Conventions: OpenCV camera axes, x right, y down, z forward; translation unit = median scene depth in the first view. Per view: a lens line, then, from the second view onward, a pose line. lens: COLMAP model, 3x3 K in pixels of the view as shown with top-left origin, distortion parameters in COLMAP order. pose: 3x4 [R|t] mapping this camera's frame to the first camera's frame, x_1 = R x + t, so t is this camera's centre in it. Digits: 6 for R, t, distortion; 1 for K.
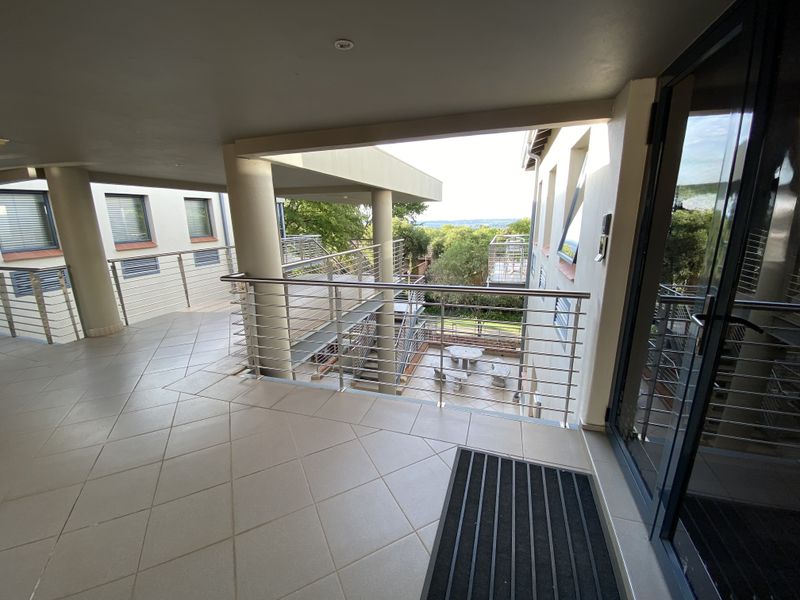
lens RADIAL K [[320.5, 0, 396.0], [0, 320.5, 300.7], [0, 0, 1]] dist [0.036684, -0.028112]
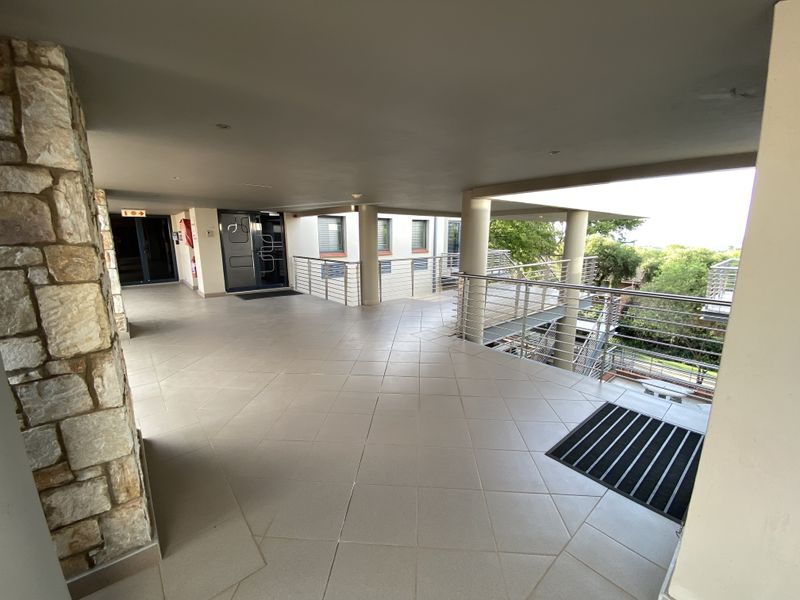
lens RADIAL K [[320.5, 0, 396.0], [0, 320.5, 300.7], [0, 0, 1]] dist [0.036684, -0.028112]
pose [[0.851272, 0.117811, -0.511329, 0.019228], [-0.140962, 0.989993, -0.006580, 0.037590], [0.505437, 0.077680, 0.859360, -0.165278]]
